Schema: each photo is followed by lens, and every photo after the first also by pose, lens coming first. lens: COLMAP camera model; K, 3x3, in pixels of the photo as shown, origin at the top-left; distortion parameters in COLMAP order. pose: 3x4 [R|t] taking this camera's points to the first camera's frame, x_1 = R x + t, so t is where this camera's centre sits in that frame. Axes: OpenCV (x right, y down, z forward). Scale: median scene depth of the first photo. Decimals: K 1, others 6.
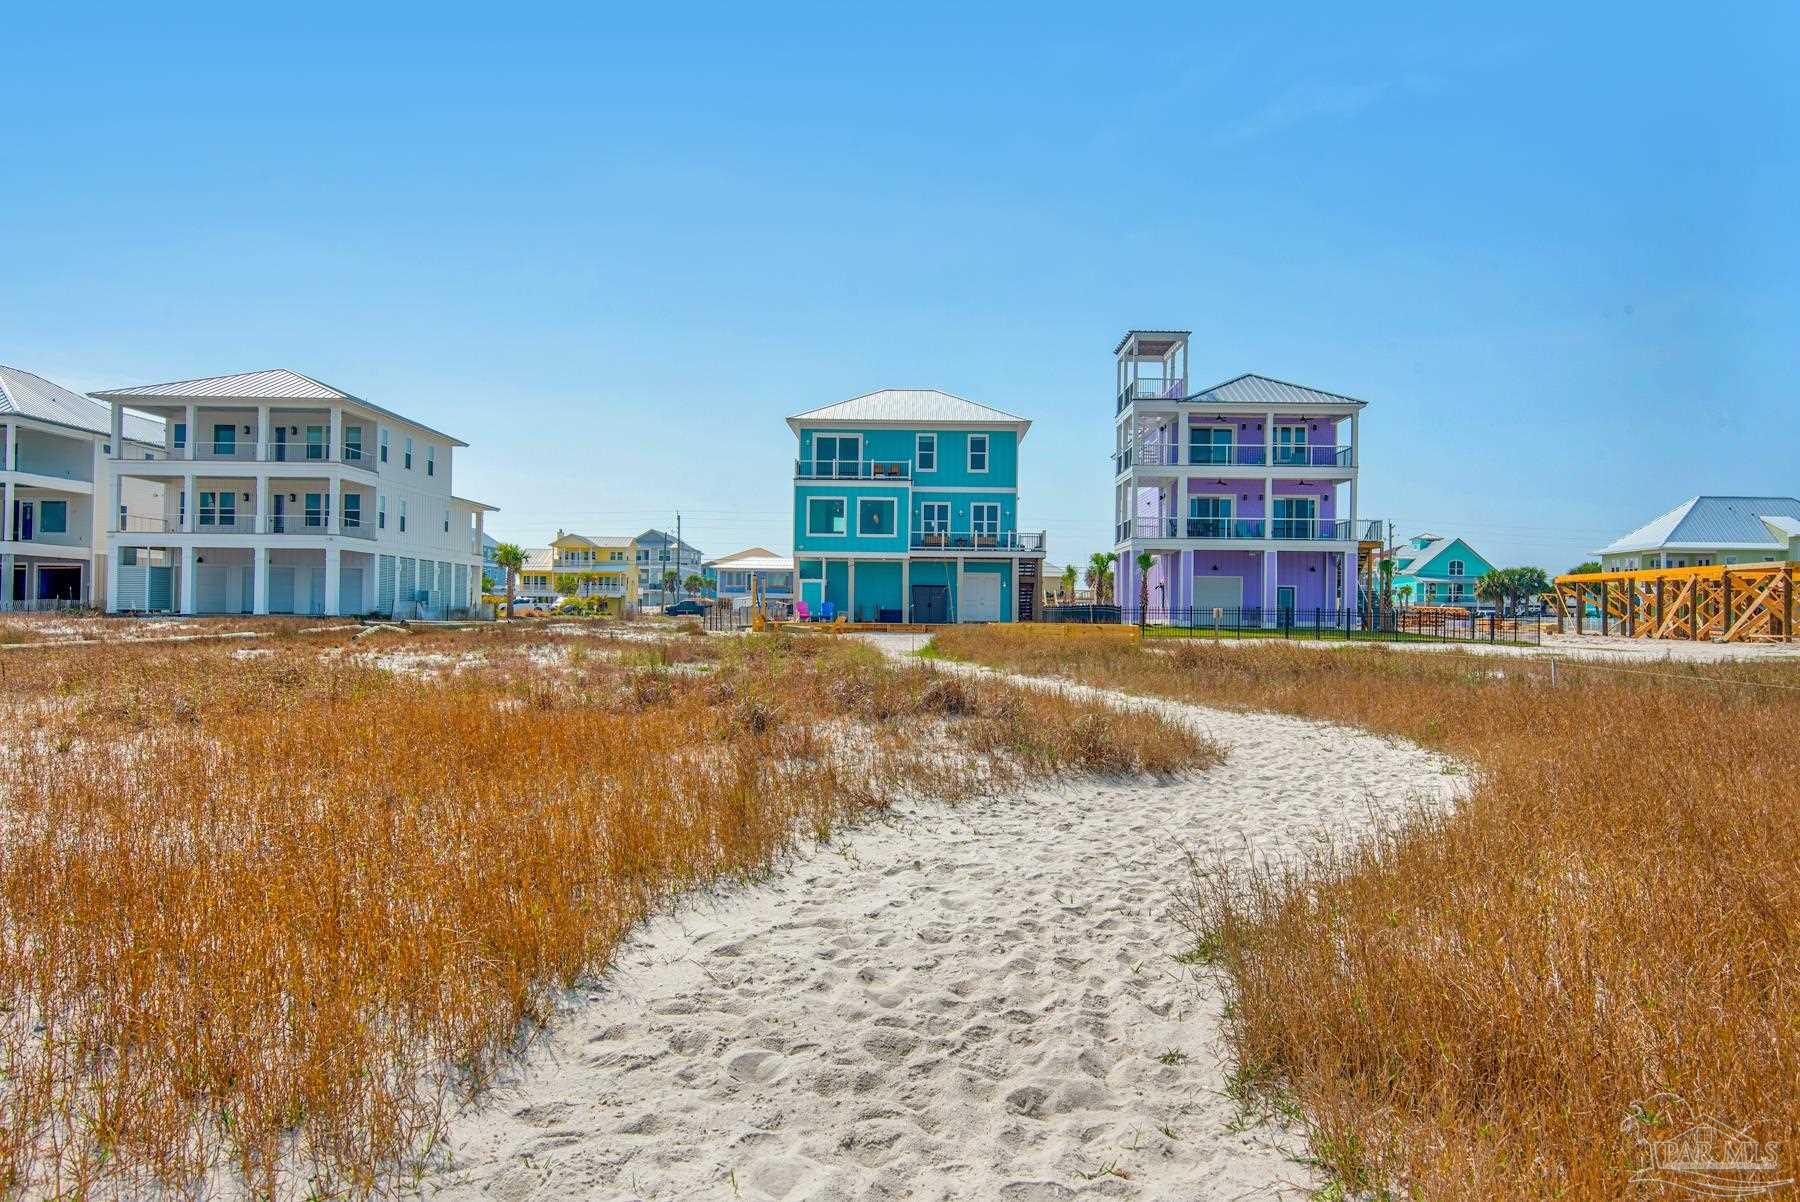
lens RADIAL K [[1252.2, 0, 900.0], [0, 1252.2, 601.0], [0, 0, 1]] dist [0.000313, 0.000101]
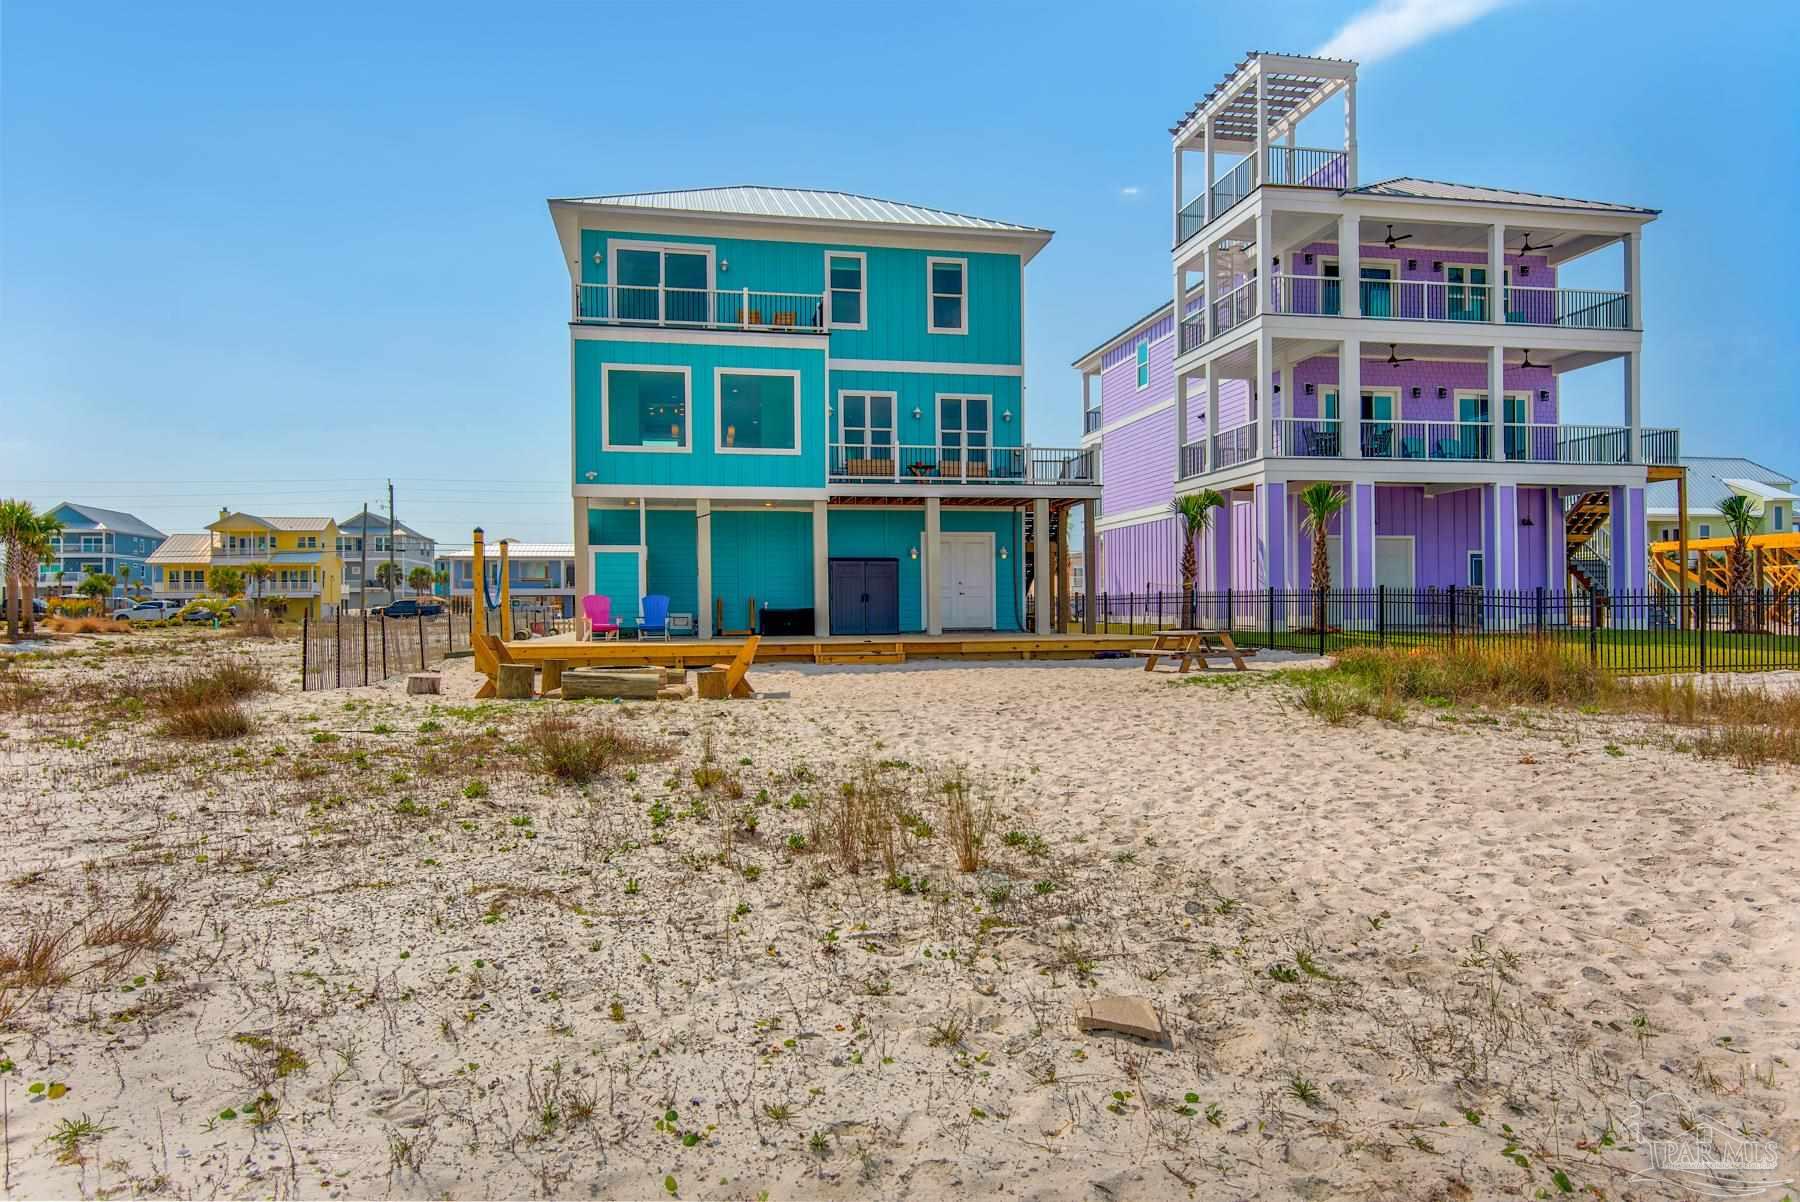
lens RADIAL K [[1138.2, 0, 900.0], [0, 1138.2, 601.0], [0, 0, 1]] dist [0.038766, -0.000876]
pose [[0.977537, -0.018477, 0.209955, -0.055431], [0.017535, 0.999826, 0.006344, 0.001889], [-0.210035, -0.002520, 0.977691, 0.554774]]
